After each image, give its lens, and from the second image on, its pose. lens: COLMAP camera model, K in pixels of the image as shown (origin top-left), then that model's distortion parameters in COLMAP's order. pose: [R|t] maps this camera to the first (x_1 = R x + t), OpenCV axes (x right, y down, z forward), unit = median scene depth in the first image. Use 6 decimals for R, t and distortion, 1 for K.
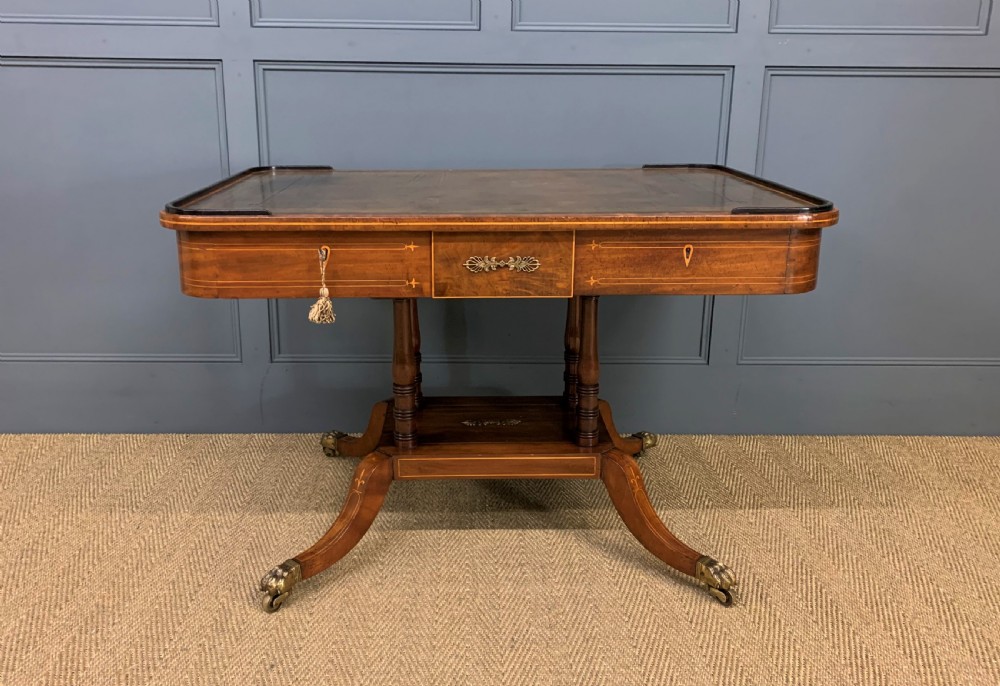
lens RADIAL K [[871.4, 0, 482.2], [0, 871.4, 305.3], [0, 0, 1]] dist [0.021999, -0.006200]
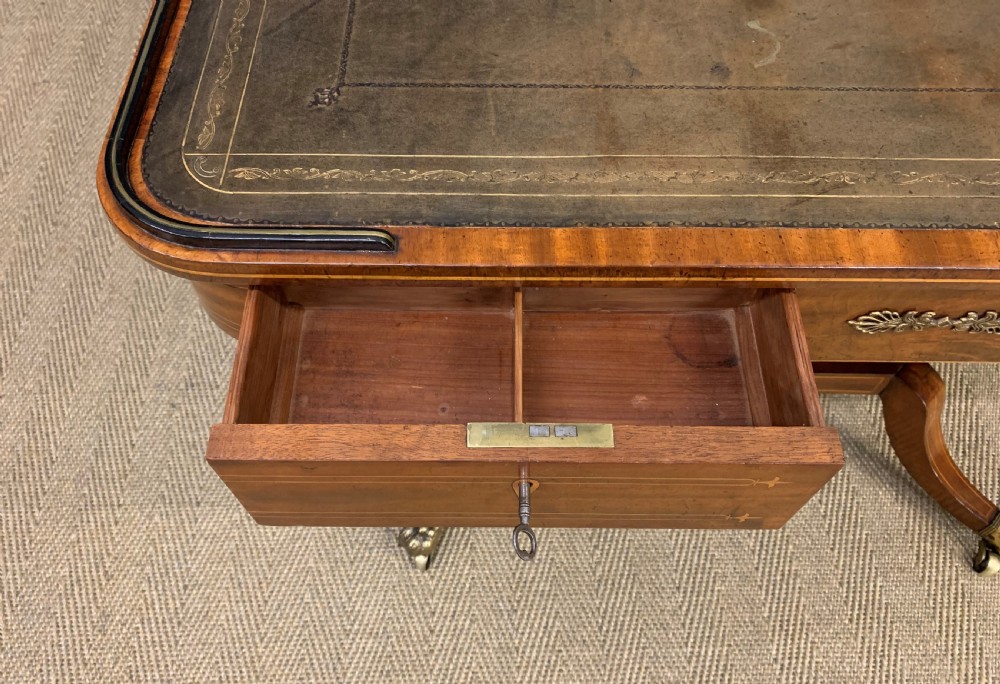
lens RADIAL K [[871.4, 0, 482.2], [0, 871.4, 304.3], [0, 0, 1]] dist [0.021999, -0.006200]
pose [[0.998715, 0.037949, -0.033583, -0.155240], [-0.005856, 0.744704, 0.667369, -0.276297], [0.050336, -0.666315, 0.743969, 0.578852]]
